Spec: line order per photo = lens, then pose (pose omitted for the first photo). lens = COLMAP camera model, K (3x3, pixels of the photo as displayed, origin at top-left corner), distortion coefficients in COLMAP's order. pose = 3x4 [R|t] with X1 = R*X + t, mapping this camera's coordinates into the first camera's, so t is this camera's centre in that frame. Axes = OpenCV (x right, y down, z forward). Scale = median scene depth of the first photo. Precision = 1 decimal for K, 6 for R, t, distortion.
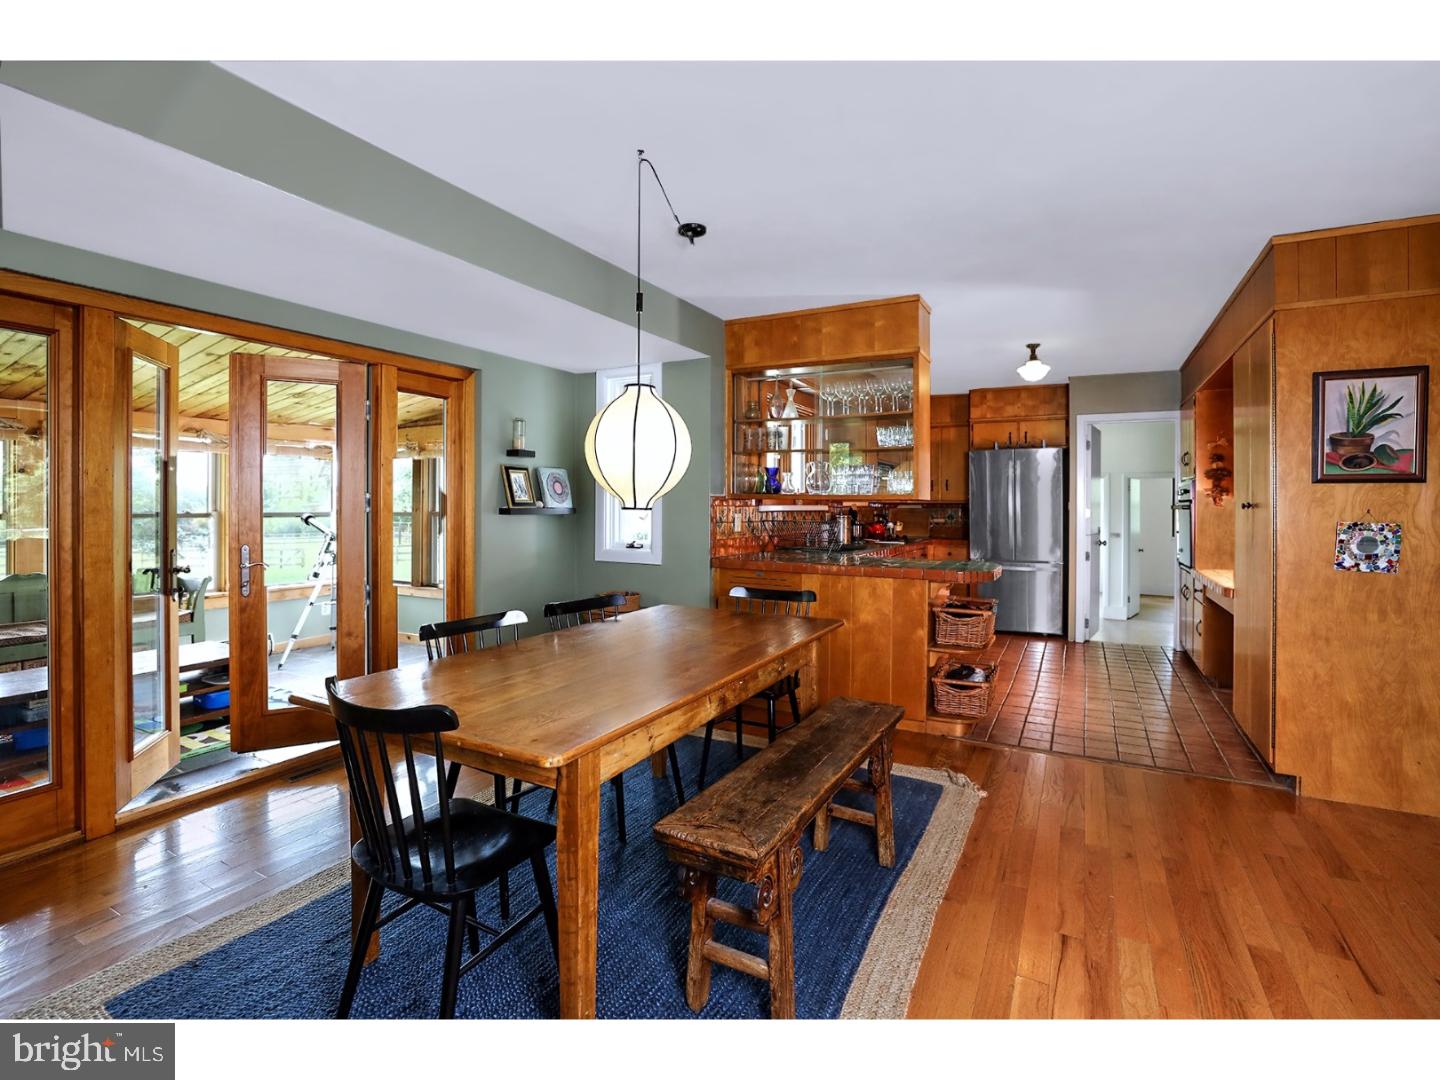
lens RADIAL K [[669.8, 0, 693.8], [0, 669.8, 501.8], [0, 0, 1]] dist [-0.018795, -0.000280]
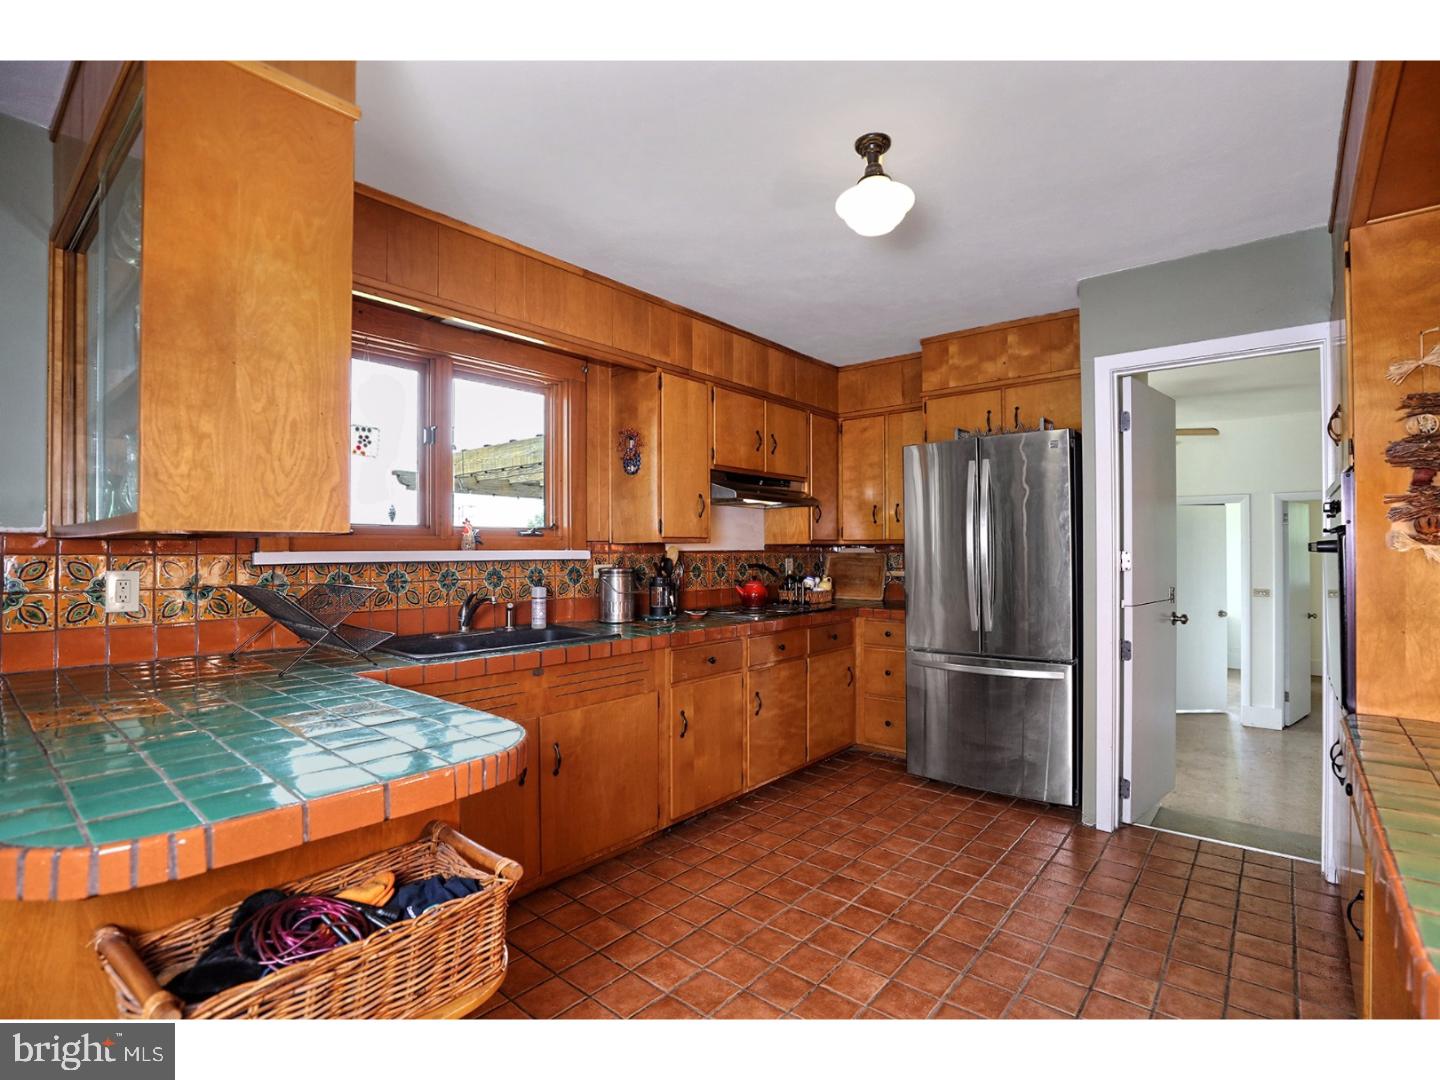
lens RADIAL K [[669.8, 0, 722.0], [0, 669.8, 544.1], [0, 0, 1]] dist [-0.018795, -0.000280]
pose [[0.984666, -0.010027, -0.174160, 0.356782], [0.009064, 0.999939, -0.006323, 0.004633], [0.174213, 0.004647, 0.984697, 0.436602]]
